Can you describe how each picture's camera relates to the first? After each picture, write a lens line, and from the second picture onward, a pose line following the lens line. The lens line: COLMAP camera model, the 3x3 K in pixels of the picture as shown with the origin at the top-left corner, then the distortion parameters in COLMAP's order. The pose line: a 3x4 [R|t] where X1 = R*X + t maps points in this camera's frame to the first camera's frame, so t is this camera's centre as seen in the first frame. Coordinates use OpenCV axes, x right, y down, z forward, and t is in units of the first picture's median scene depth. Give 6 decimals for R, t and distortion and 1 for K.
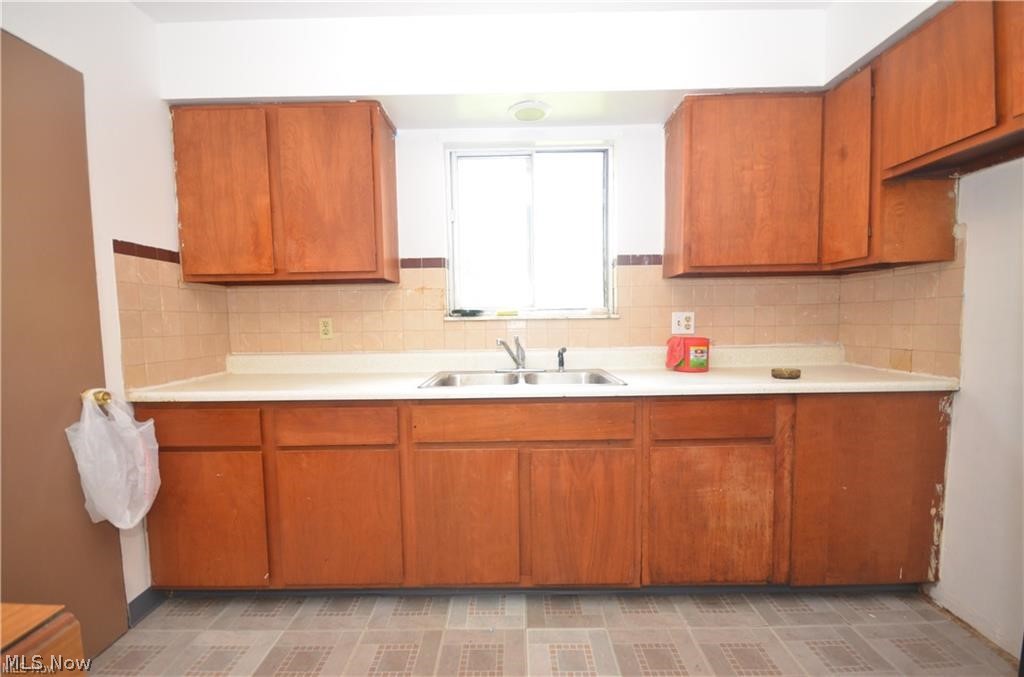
lens RADIAL K [[447.6, 0, 512.7], [0, 447.6, 354.3], [0, 0, 1]] dist [0.010808, -0.011042]
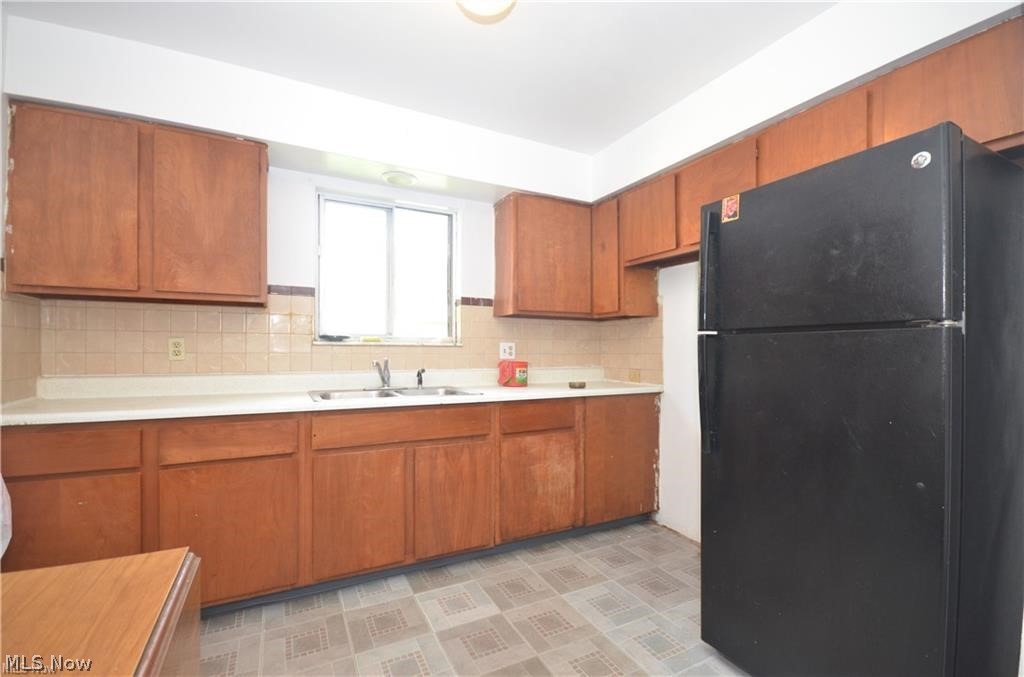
lens RADIAL K [[447.6, 0, 512.7], [0, 447.6, 354.3], [0, 0, 1]] dist [0.010808, -0.011042]
pose [[0.884894, 0.015961, 0.465519, -0.293368], [0.018051, 0.997487, -0.068513, 0.041445], [-0.465443, 0.069030, 0.882382, -0.239015]]
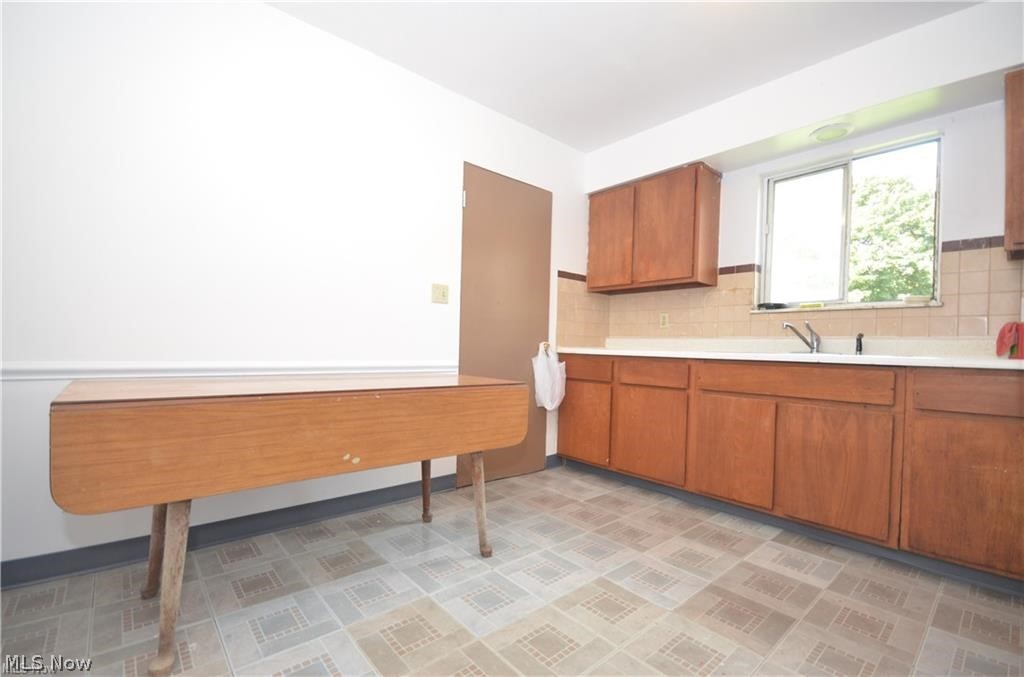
lens RADIAL K [[447.6, 0, 512.7], [0, 447.6, 354.3], [0, 0, 1]] dist [0.010808, -0.011042]
pose [[0.662248, 0.043789, -0.748004, 0.451758], [-0.094387, 0.995214, -0.025305, 0.172992], [0.743316, 0.087360, 0.663211, -0.411677]]
